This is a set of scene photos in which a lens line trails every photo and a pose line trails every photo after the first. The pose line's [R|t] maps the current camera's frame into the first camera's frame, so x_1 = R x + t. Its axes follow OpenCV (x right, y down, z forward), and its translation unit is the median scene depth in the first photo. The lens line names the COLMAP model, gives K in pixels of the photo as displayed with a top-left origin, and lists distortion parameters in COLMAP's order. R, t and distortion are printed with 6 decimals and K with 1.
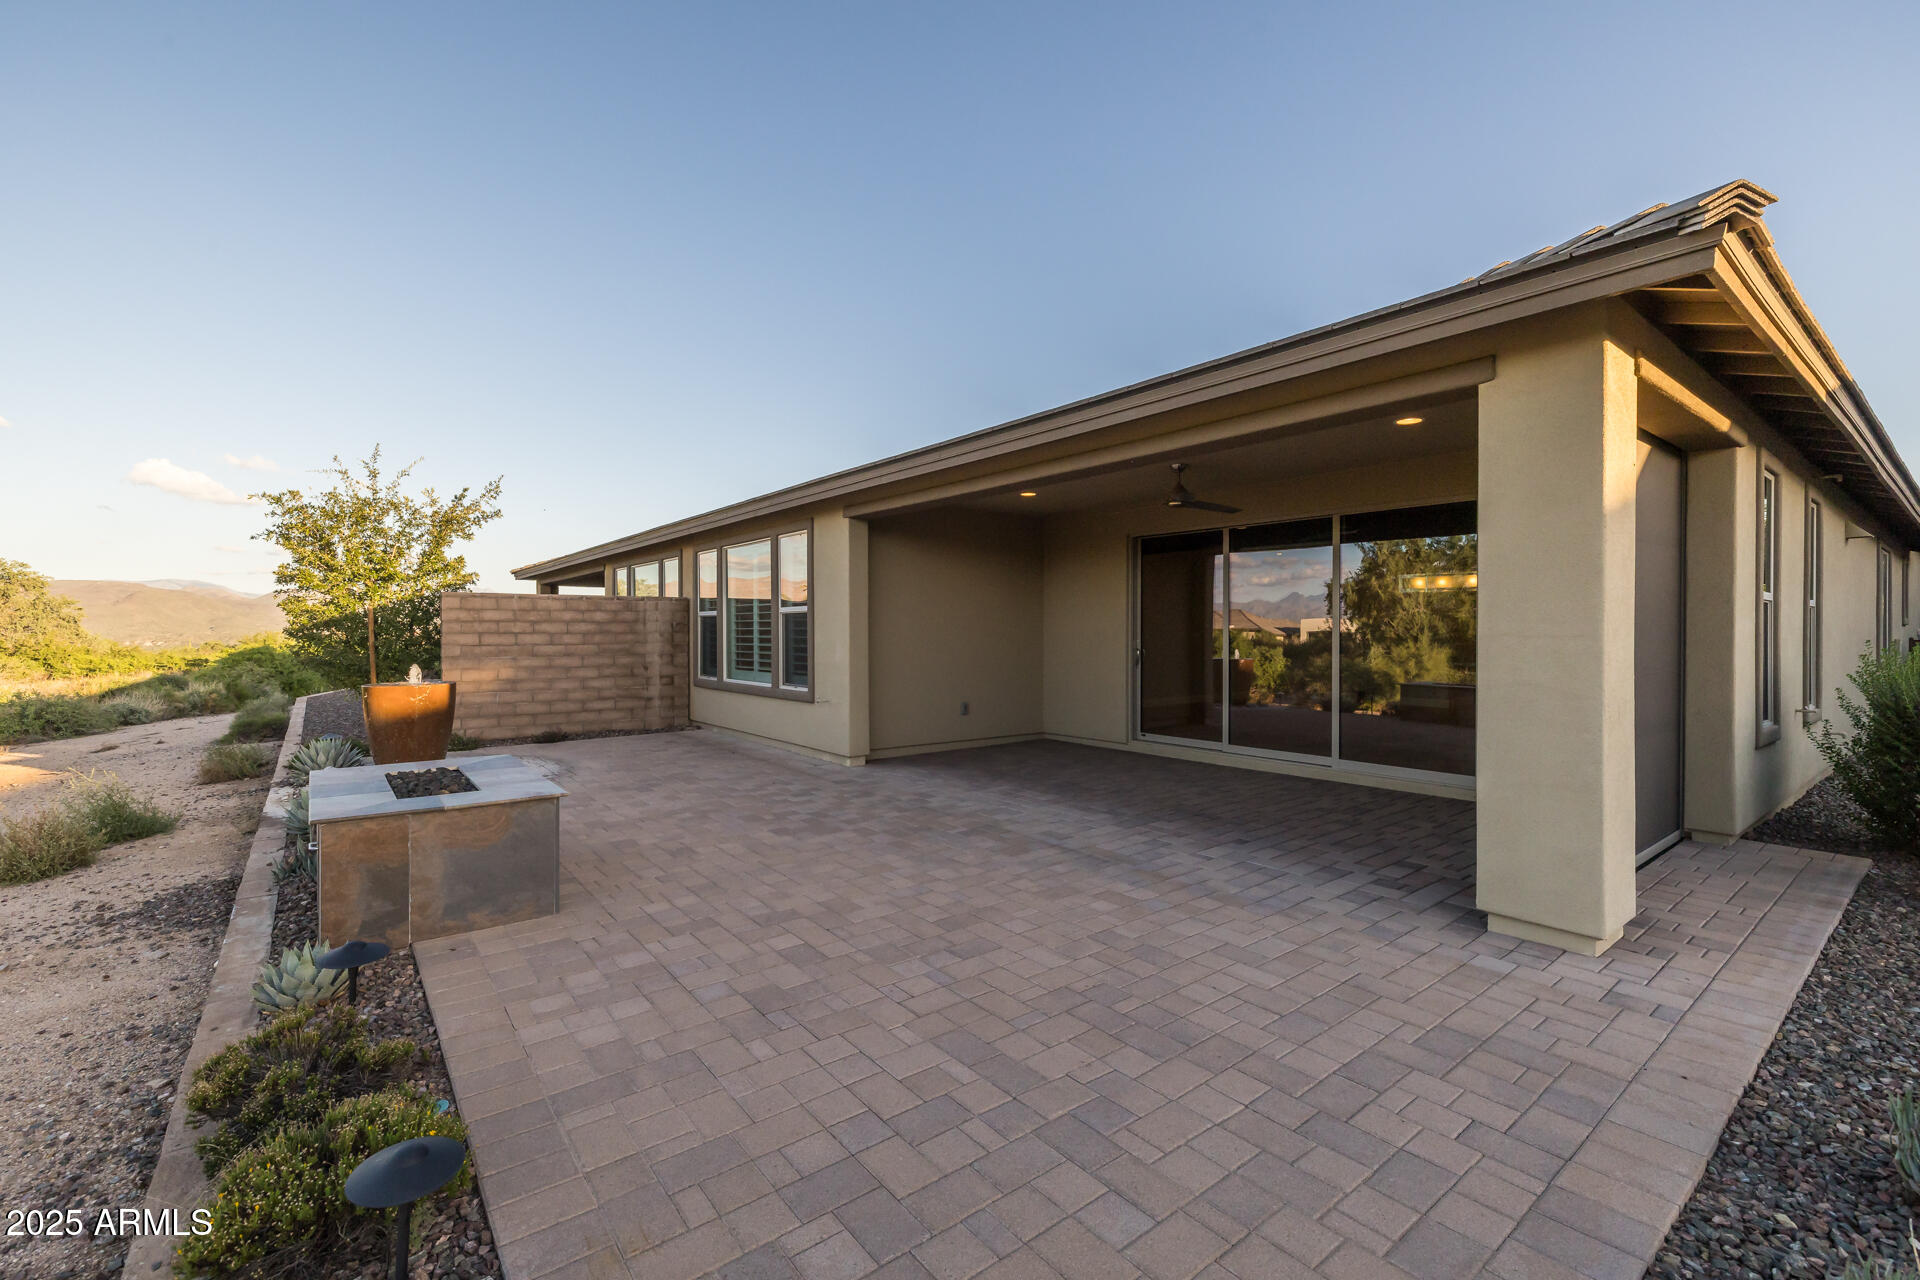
lens RADIAL K [[815.2, 0, 952.7], [0, 815.2, 636.3], [0, 0, 1]] dist [0.000459, 0.000207]
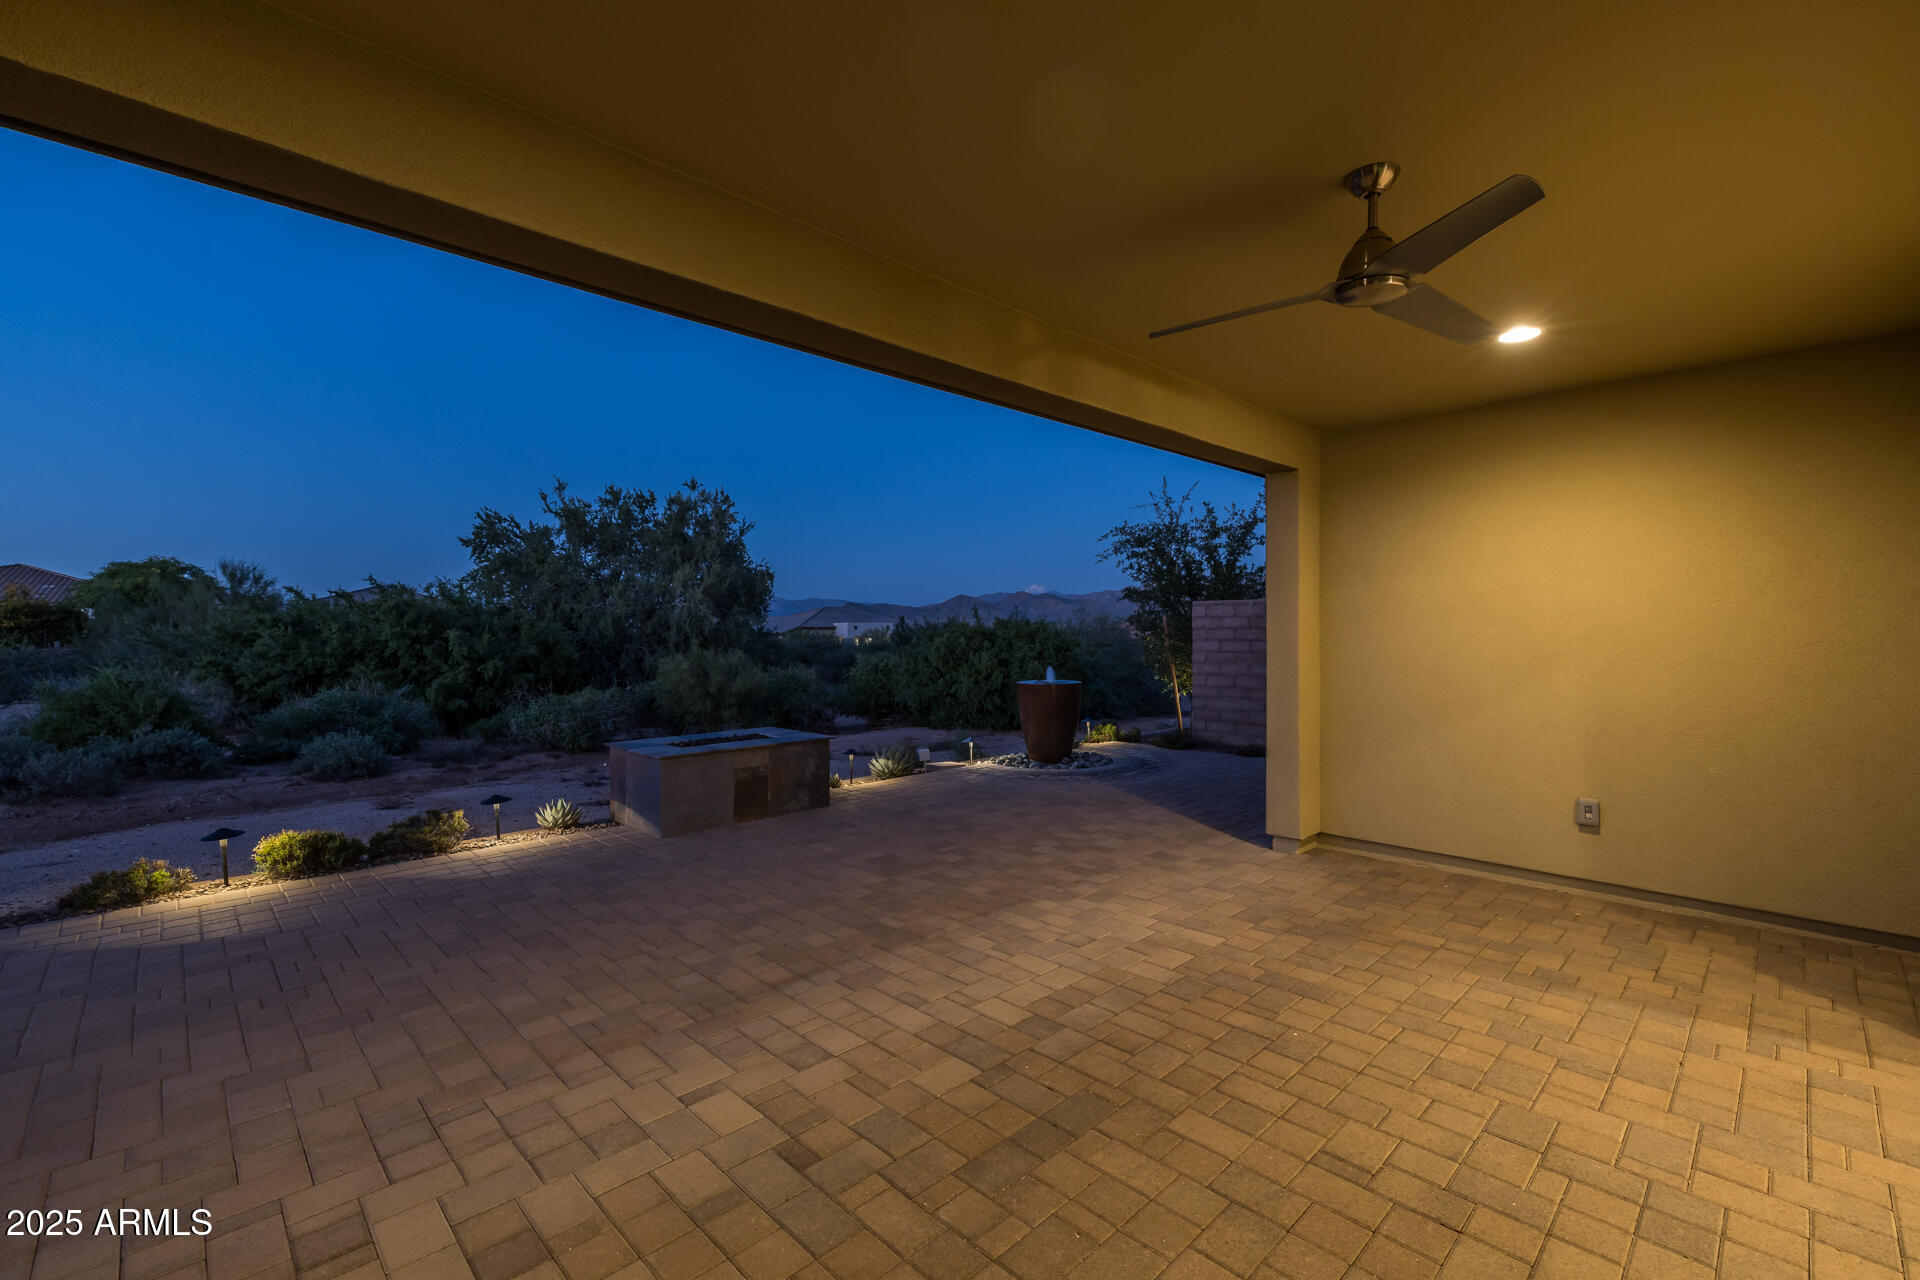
lens RADIAL K [[823.0, 0, 945.0], [0, 823.0, 639.1], [0, 0, 1]] dist [0.000435, 0.000016]
pose [[0.100912, 0.006278, -0.994876, 0.497644], [0.000108, 0.999980, 0.006321, -0.013738], [0.994895, -0.000745, 0.100909, 0.650275]]
